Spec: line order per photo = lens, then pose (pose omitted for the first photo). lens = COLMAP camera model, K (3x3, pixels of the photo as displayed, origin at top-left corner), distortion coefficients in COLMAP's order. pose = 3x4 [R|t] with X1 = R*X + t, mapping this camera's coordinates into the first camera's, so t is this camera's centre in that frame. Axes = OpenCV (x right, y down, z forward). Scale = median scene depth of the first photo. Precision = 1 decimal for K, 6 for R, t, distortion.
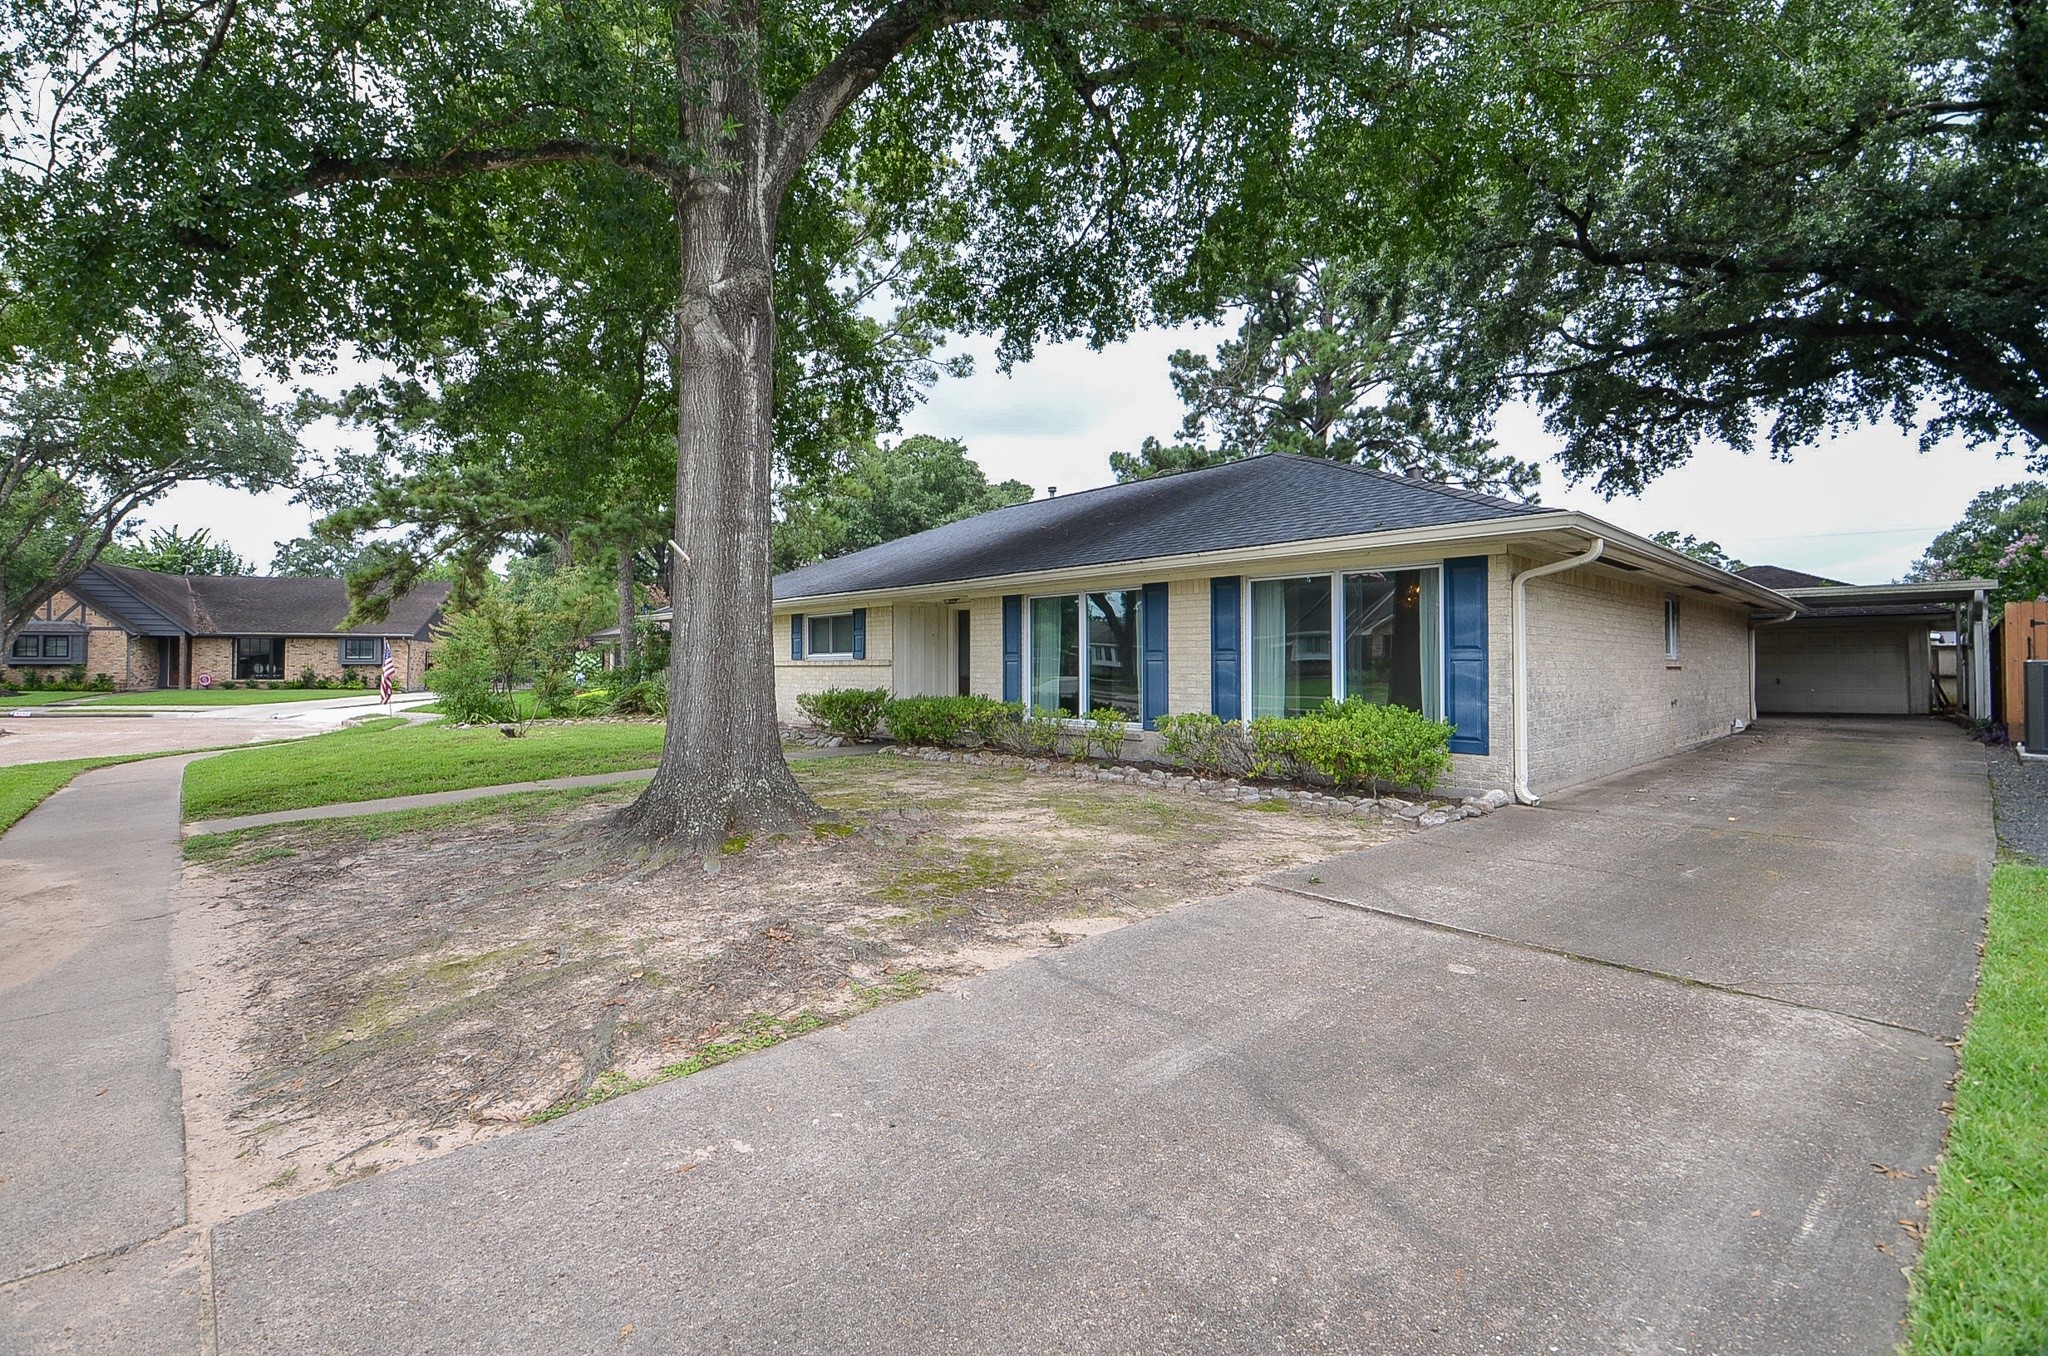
lens RADIAL K [[910.3, 0, 1024.0], [0, 910.3, 678.0], [0, 0, 1]] dist [0.001102, -0.000031]
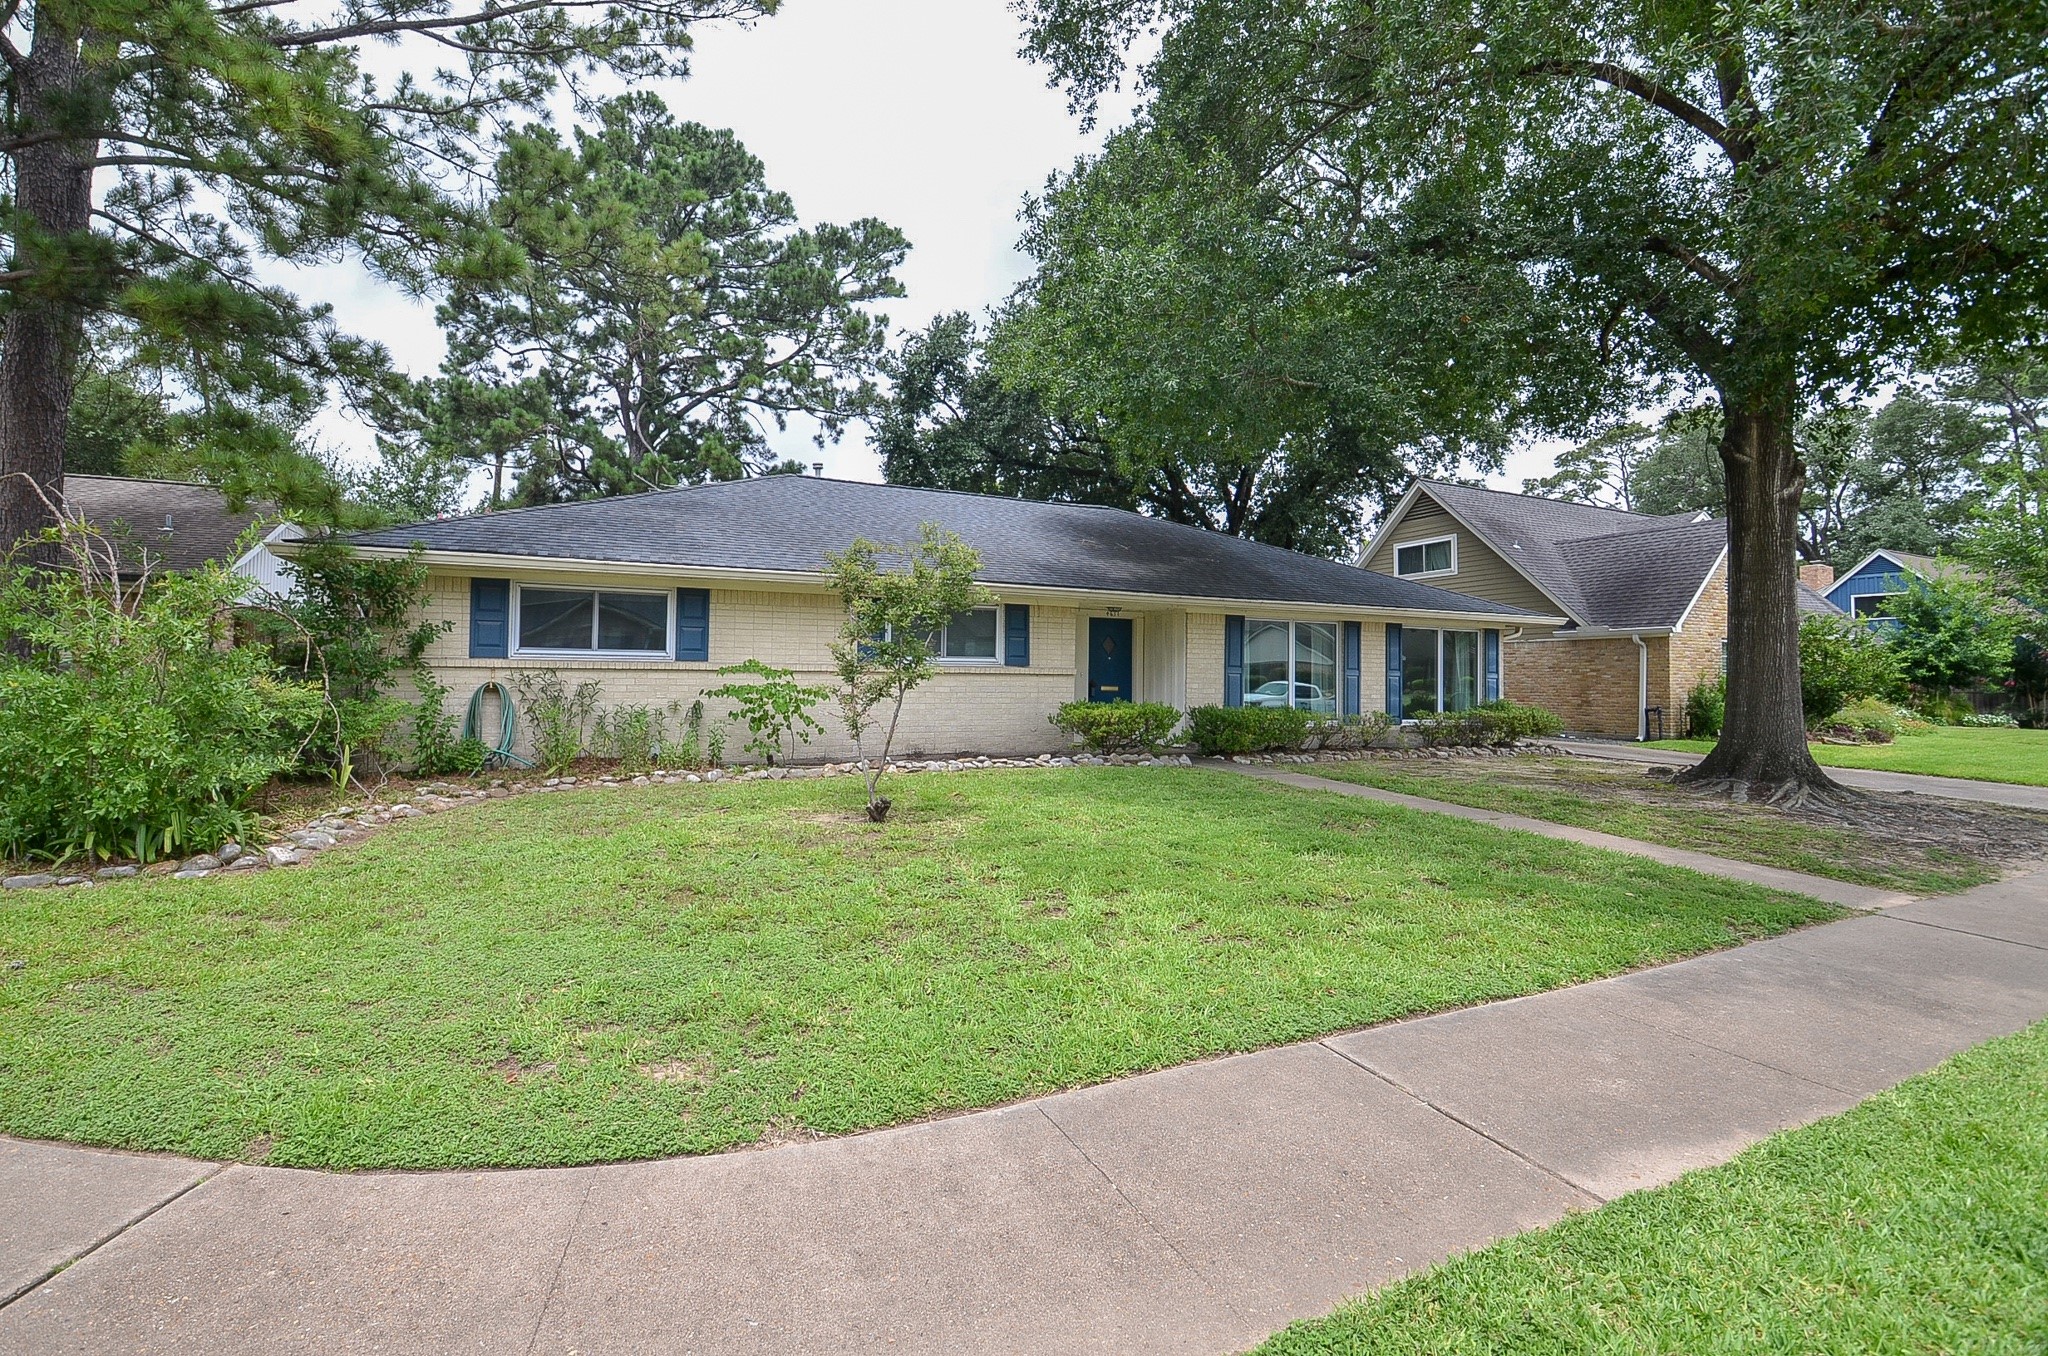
lens RADIAL K [[865.8, 0, 1024.0], [0, 865.8, 678.0], [0, 0, 1]] dist [0.063753, -0.000018]
pose [[0.325396, 0.001438, 0.945577, -0.974403], [-0.005158, 0.999987, 0.000254, -0.009403], [-0.945564, -0.004960, 0.325400, 0.759970]]
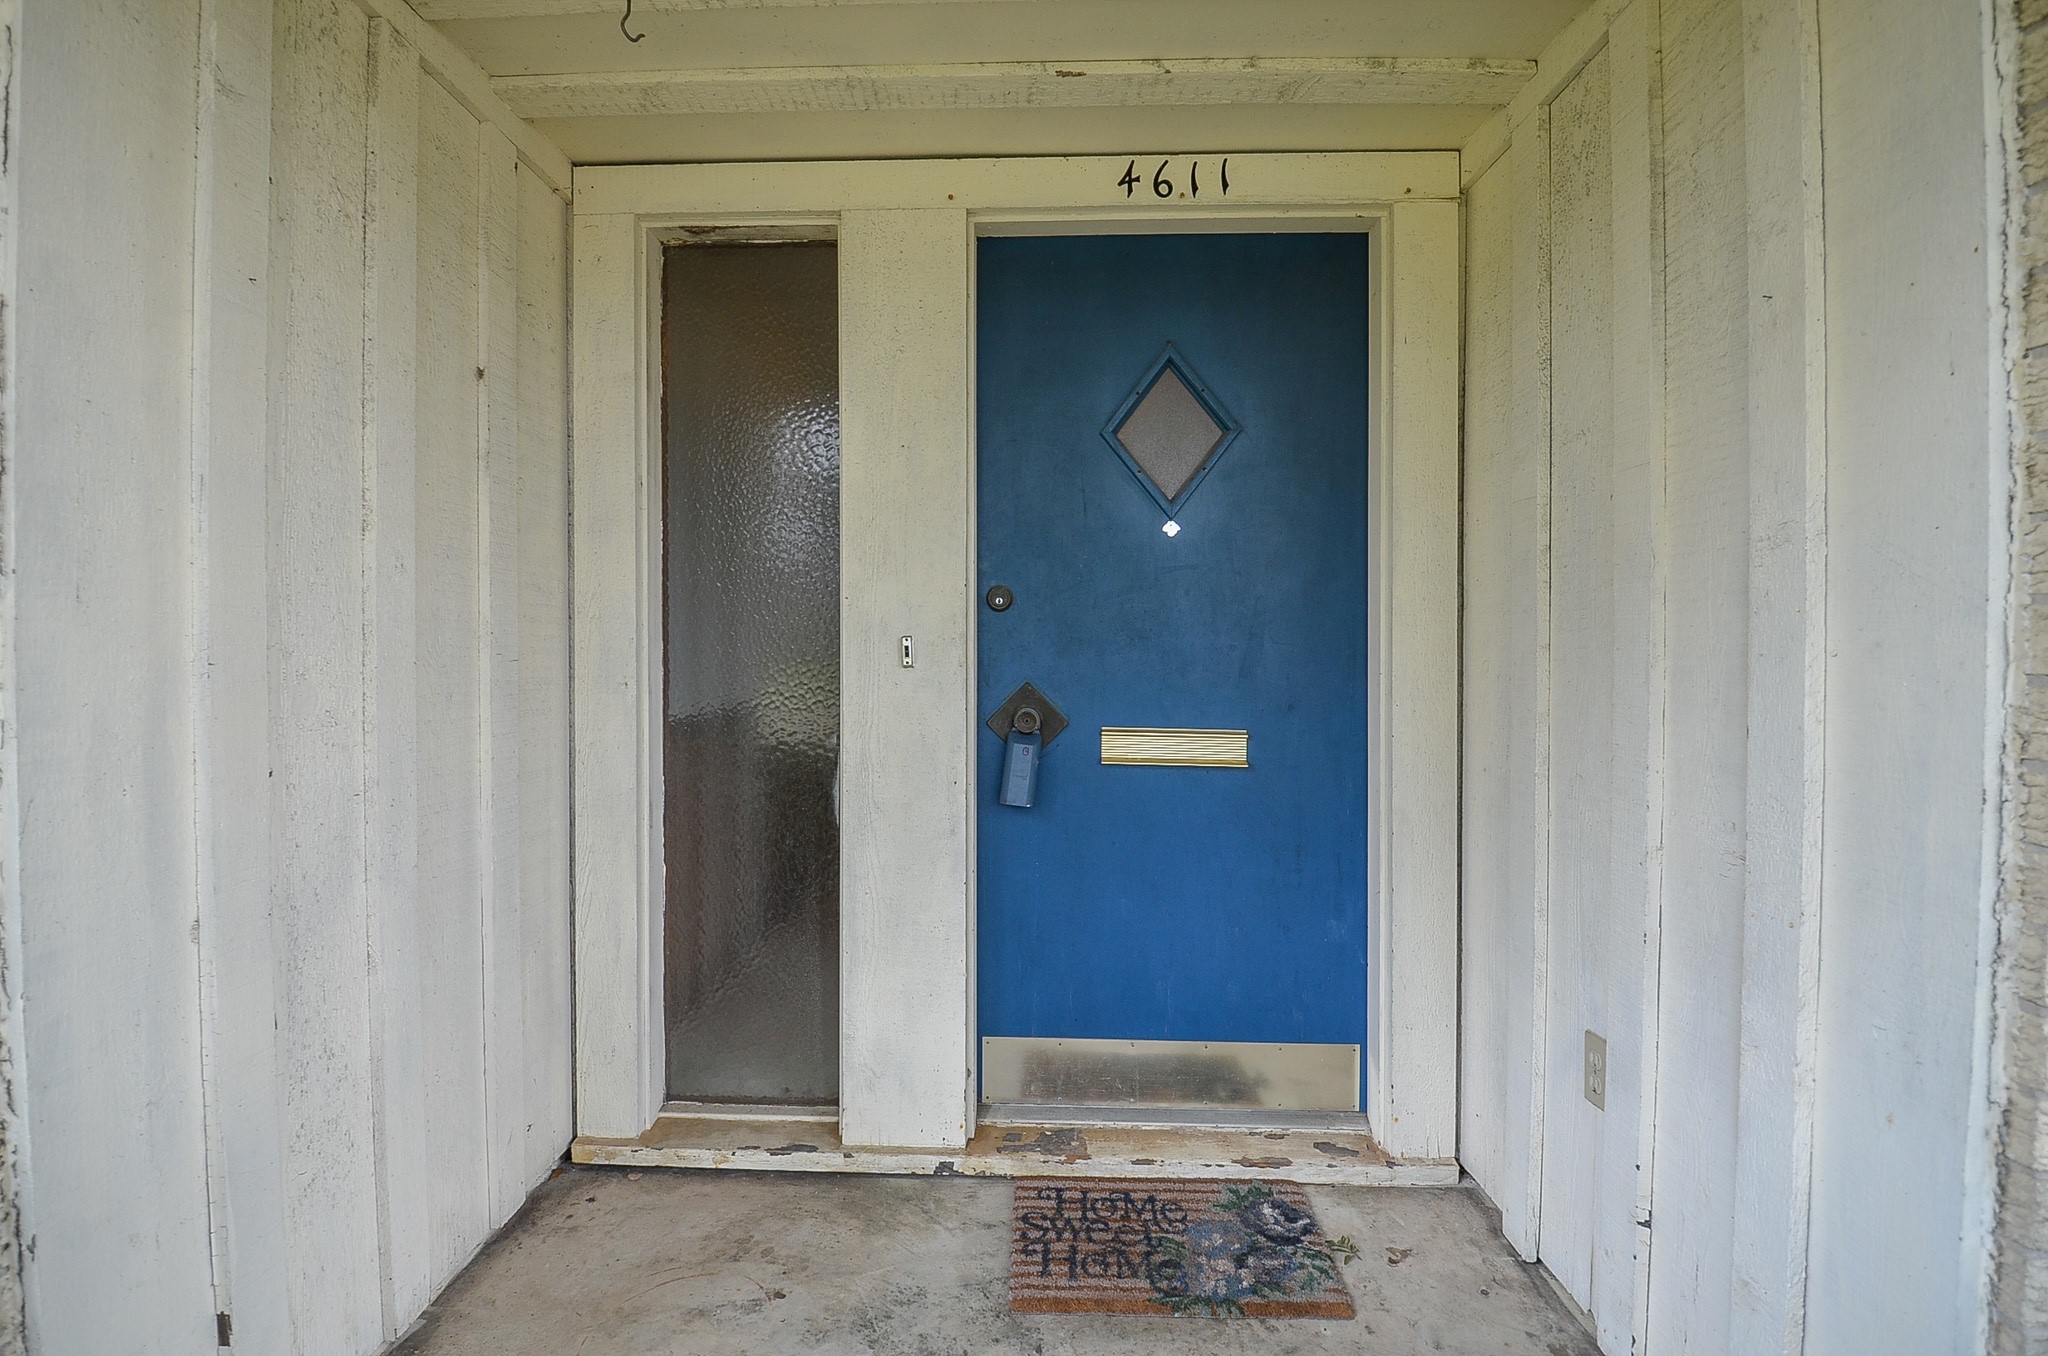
lens RADIAL K [[907.3, 0, 999.7], [0, 907.3, 681.8], [0, 0, 1]] dist [-0.015174, -0.000026]
pose [[0.716309, -0.014004, 0.697643, -0.130957], [0.005832, 0.999884, 0.014082, -0.011007], [-0.697759, -0.006019, 0.716307, 0.904756]]
